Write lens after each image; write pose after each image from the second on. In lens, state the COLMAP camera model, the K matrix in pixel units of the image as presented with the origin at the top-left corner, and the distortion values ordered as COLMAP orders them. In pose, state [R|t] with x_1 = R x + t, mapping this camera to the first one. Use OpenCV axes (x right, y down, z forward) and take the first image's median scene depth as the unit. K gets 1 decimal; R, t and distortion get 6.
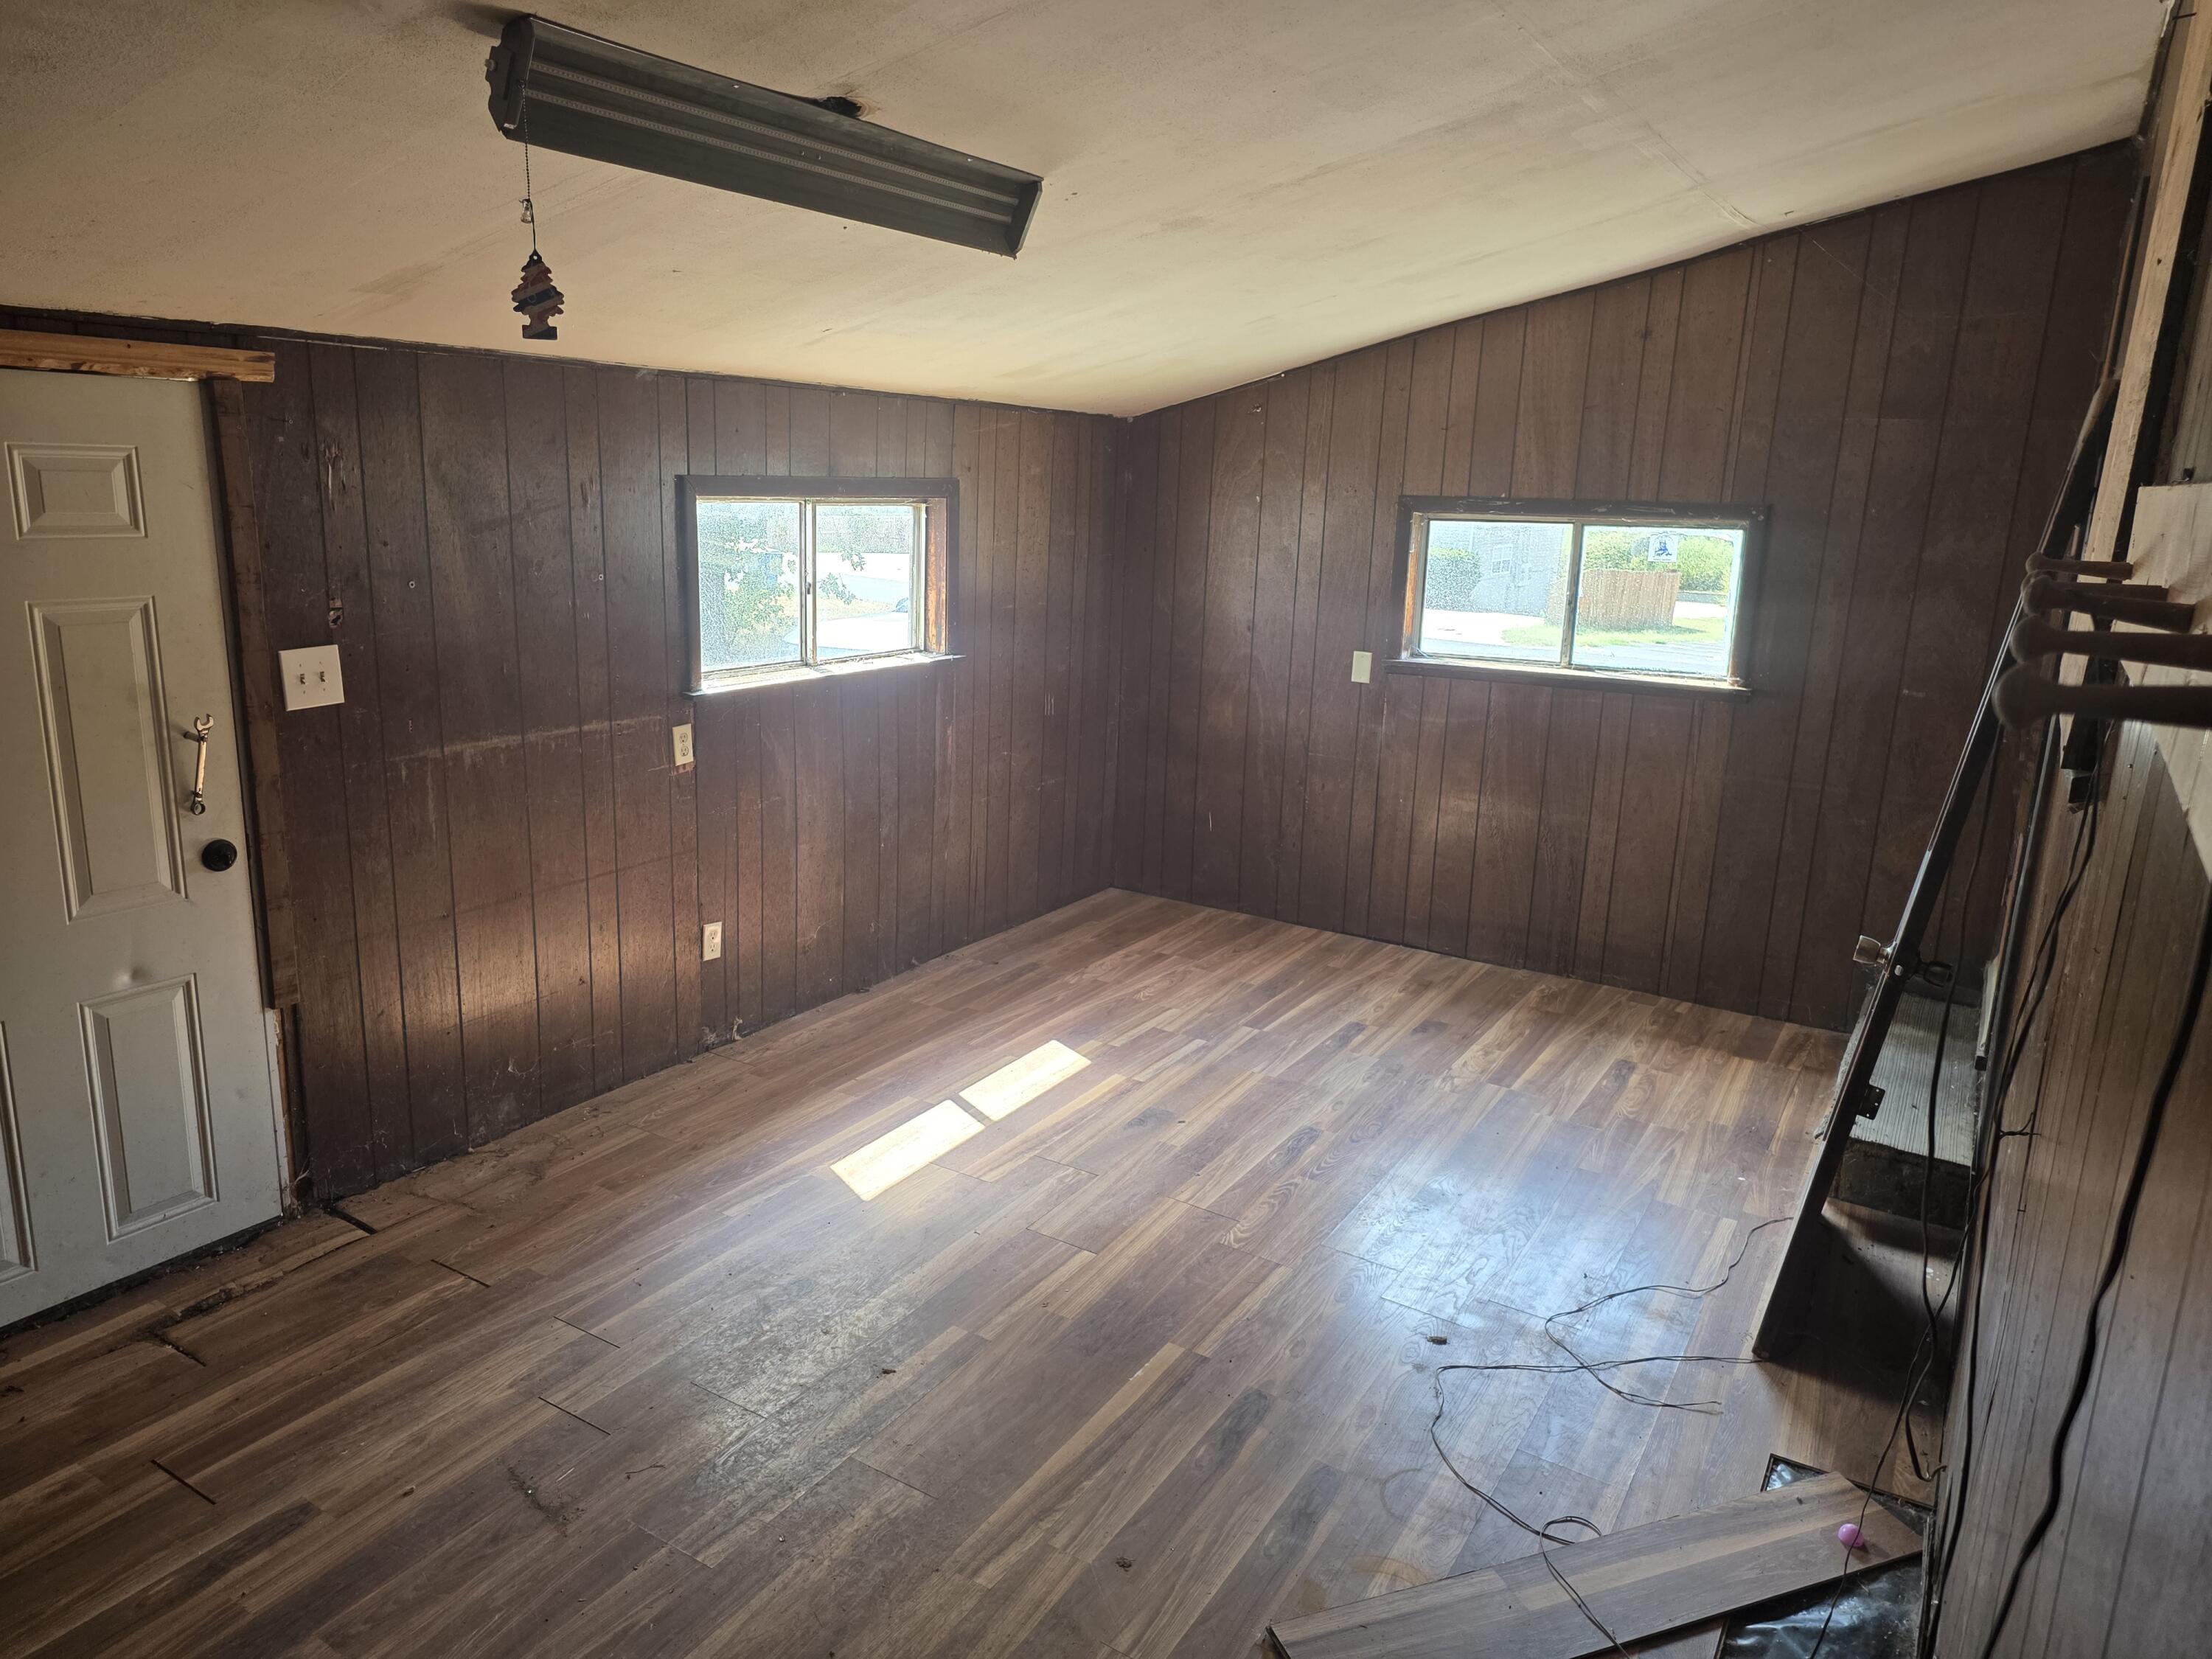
lens RADIAL K [[1503.9, 0, 1109.5], [0, 1503.9, 822.5], [0, 0, 1]] dist [0.078827, -0.051508]
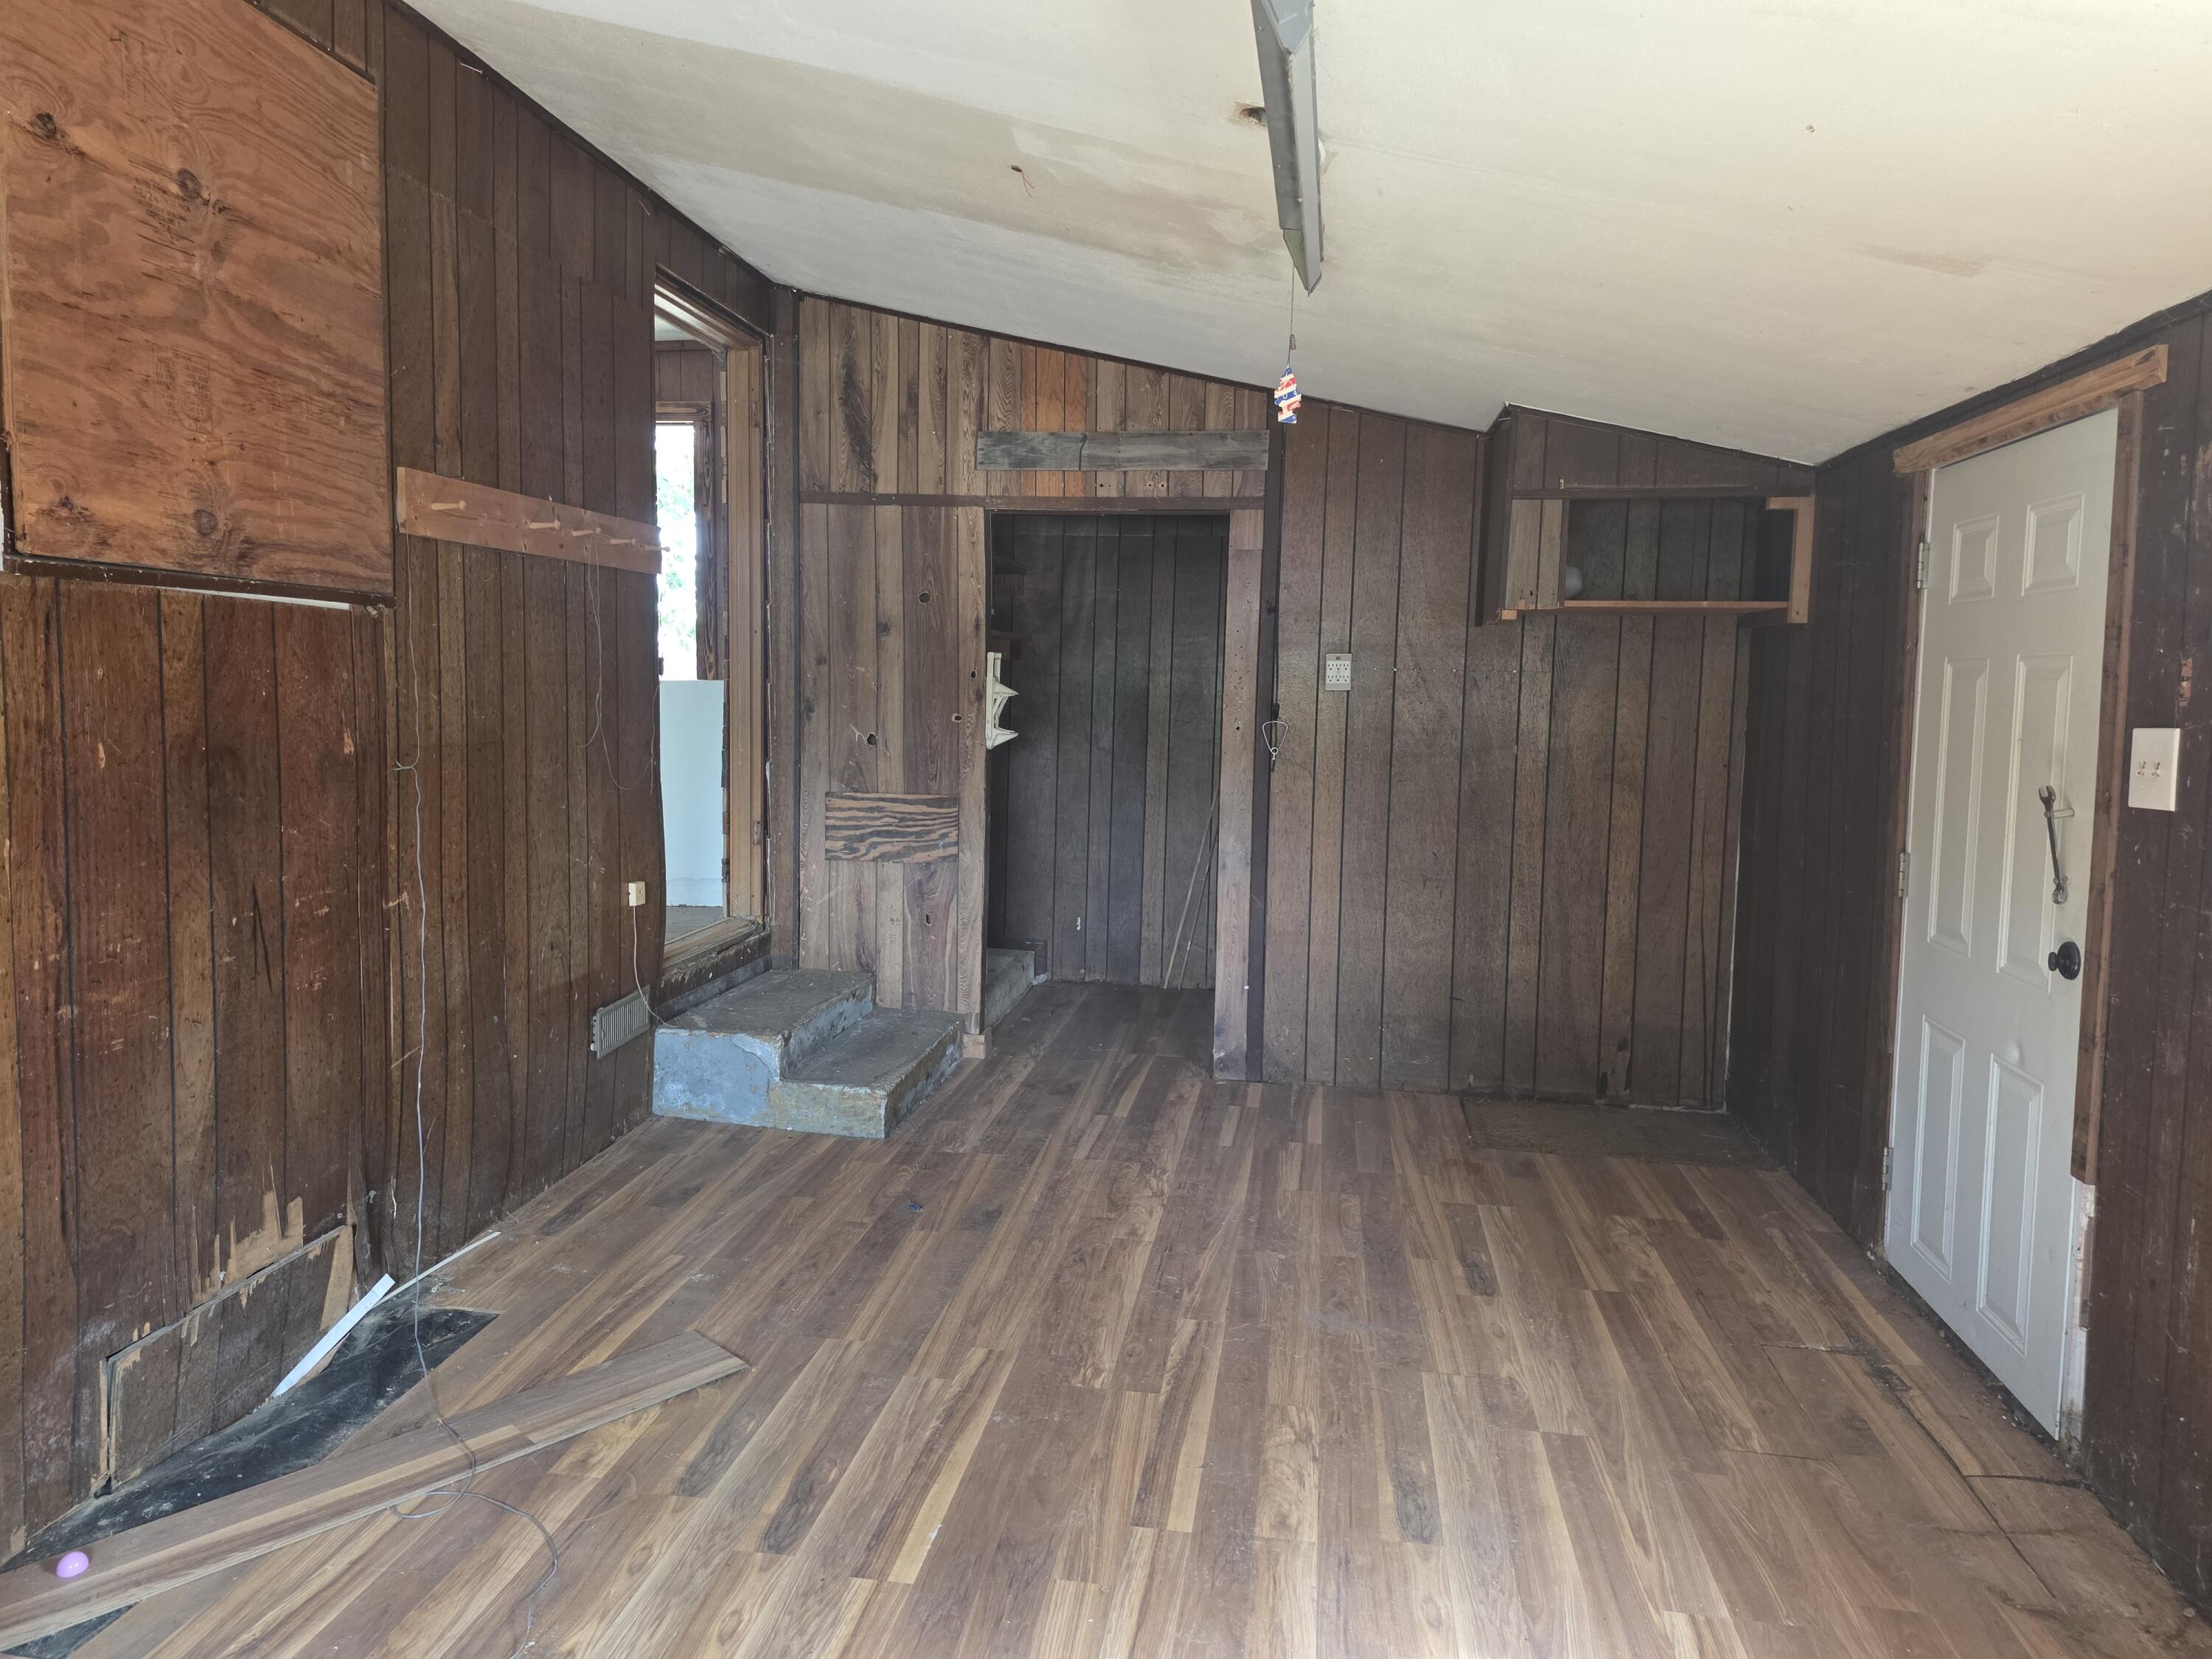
lens RADIAL K [[1503.9, 0, 1109.5], [0, 1503.9, 822.5], [0, 0, 1]] dist [0.078827, -0.051508]
pose [[-0.922433, -0.015371, -0.385851, 0.257903], [-0.137026, 0.947212, 0.289849, -0.245230], [0.361027, 0.320238, -0.875846, 1.669964]]
